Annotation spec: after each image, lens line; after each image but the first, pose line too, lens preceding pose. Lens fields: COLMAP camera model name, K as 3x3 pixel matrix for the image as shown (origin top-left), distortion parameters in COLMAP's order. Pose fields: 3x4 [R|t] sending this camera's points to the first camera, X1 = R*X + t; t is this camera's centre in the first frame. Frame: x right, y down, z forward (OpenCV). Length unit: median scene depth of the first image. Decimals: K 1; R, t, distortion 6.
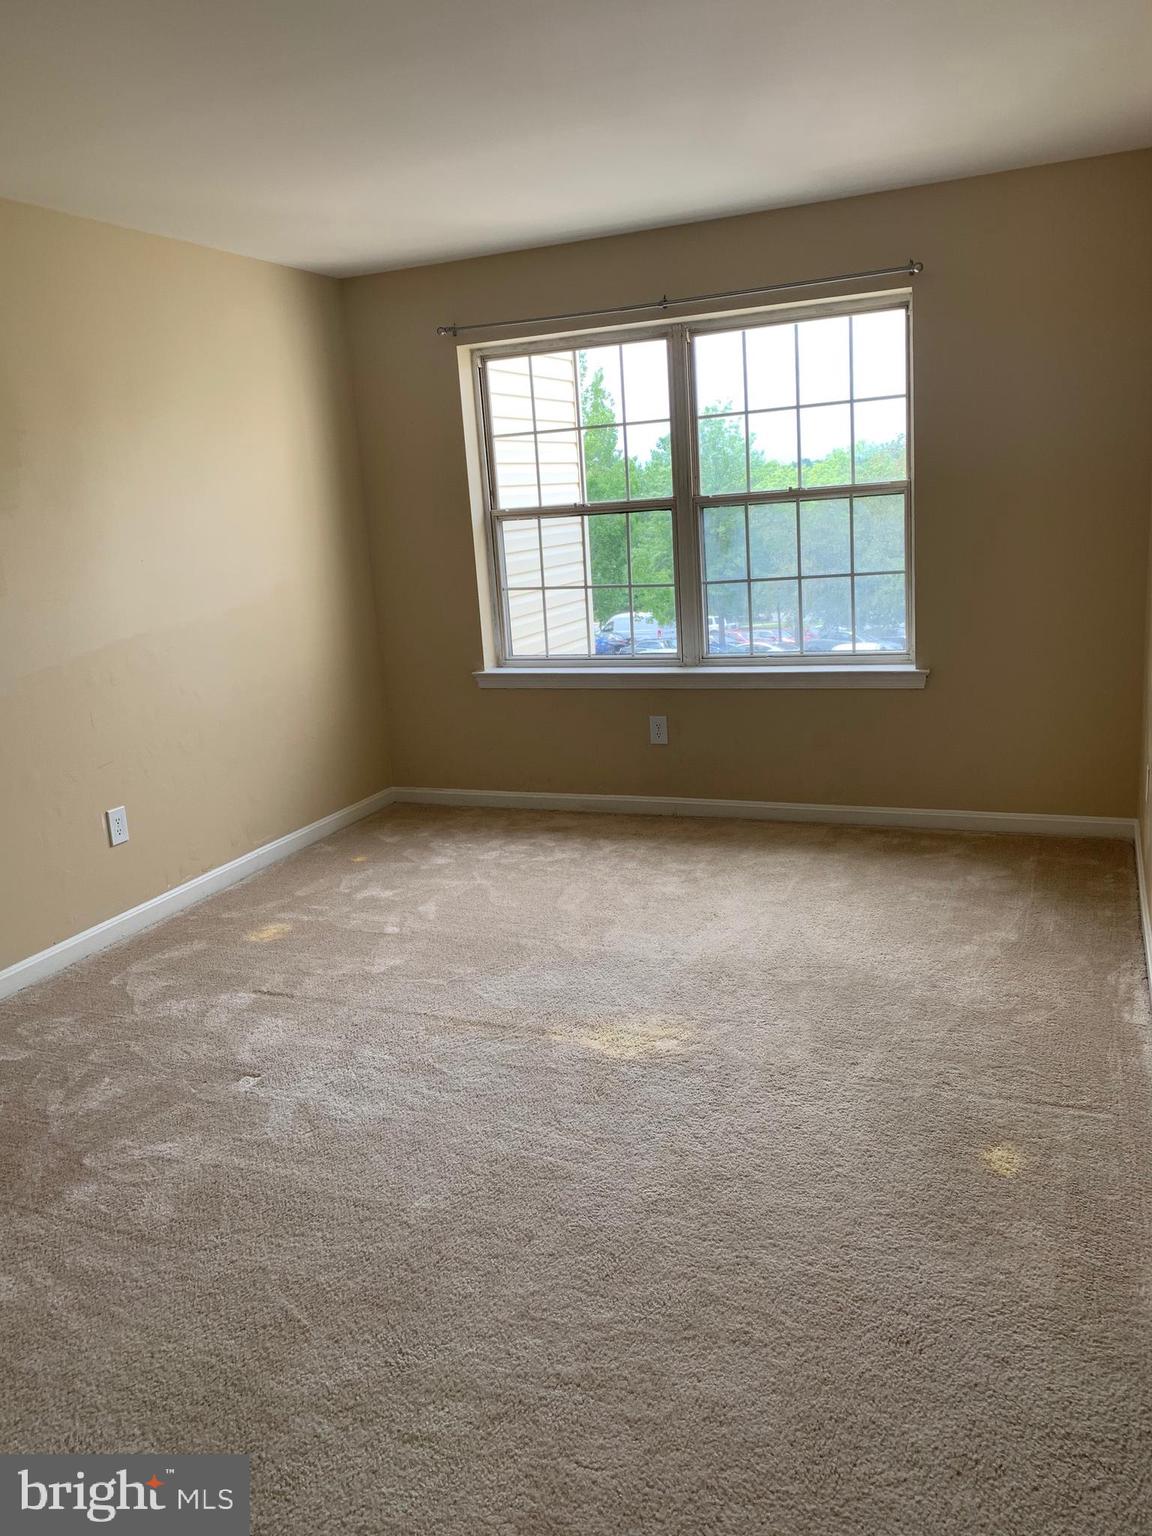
lens RADIAL K [[1176.4, 0, 561.9], [0, 1176.4, 770.6], [0, 0, 1]] dist [0.038407, -0.046913]
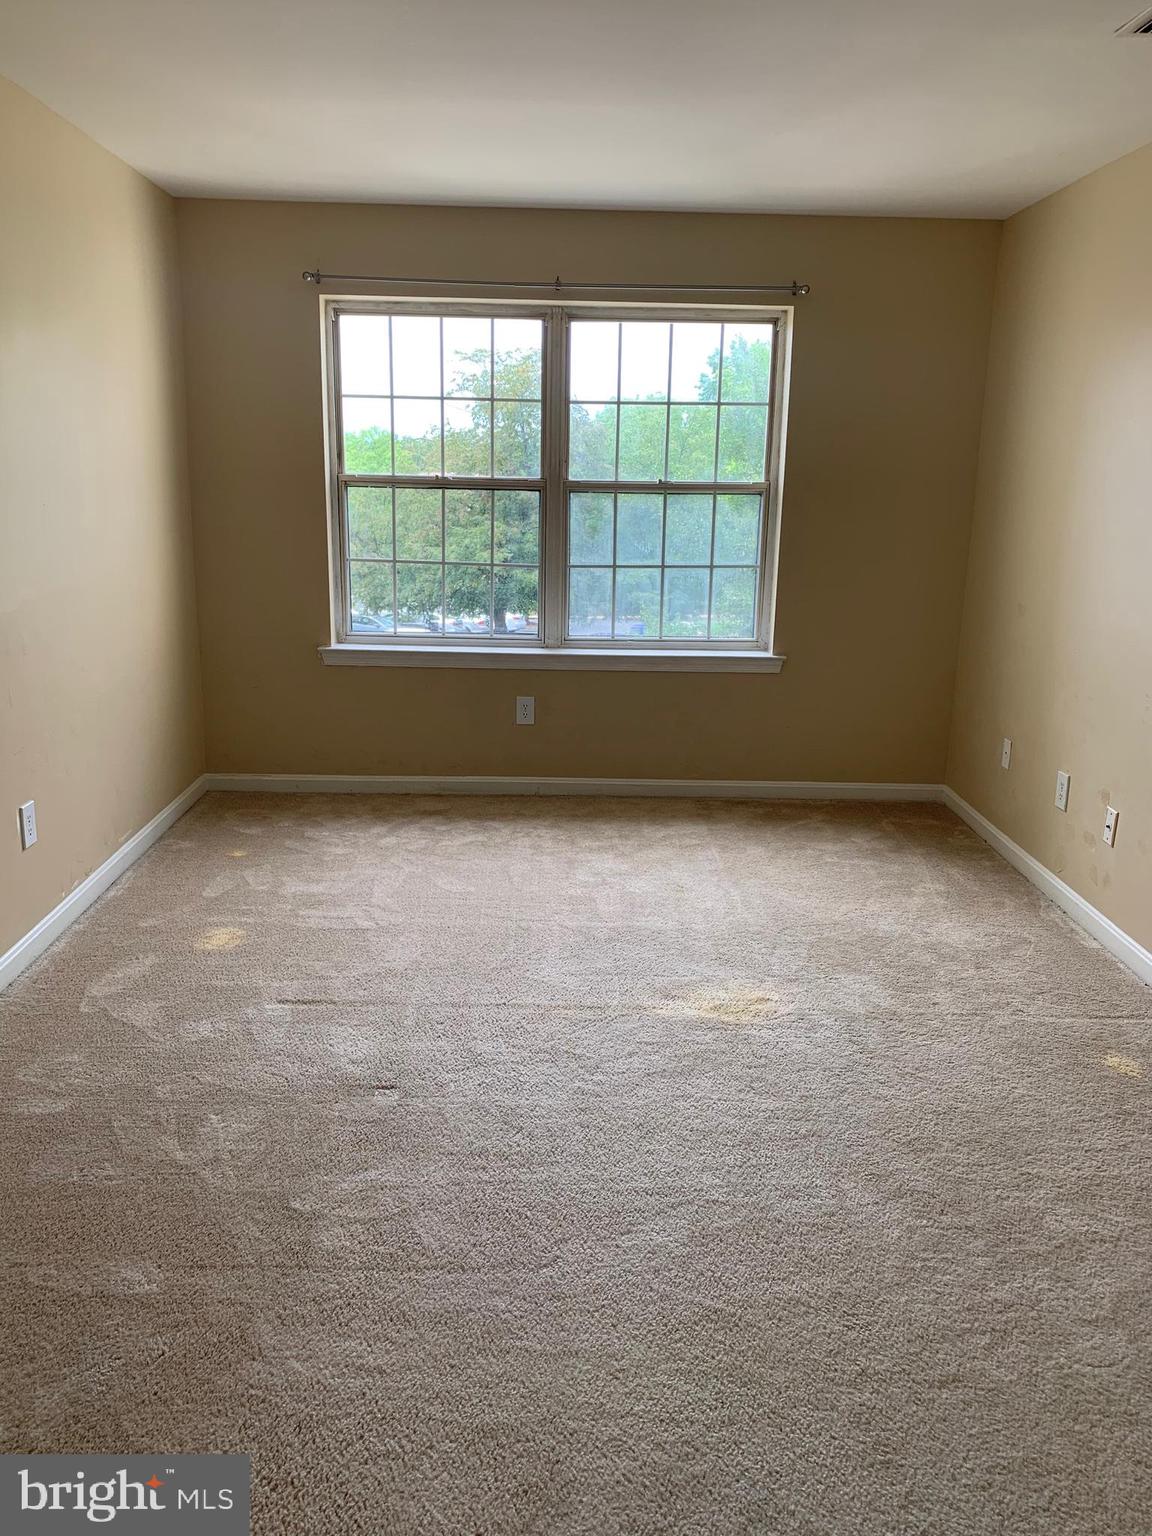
lens RADIAL K [[1176.4, 0, 564.9], [0, 1176.4, 779.3], [0, 0, 1]] dist [0.038407, -0.046913]
pose [[0.905820, -0.024572, 0.422949, -0.342078], [0.015398, 0.999567, 0.025093, -0.000452], [-0.423383, -0.016218, 0.905806, 0.080074]]
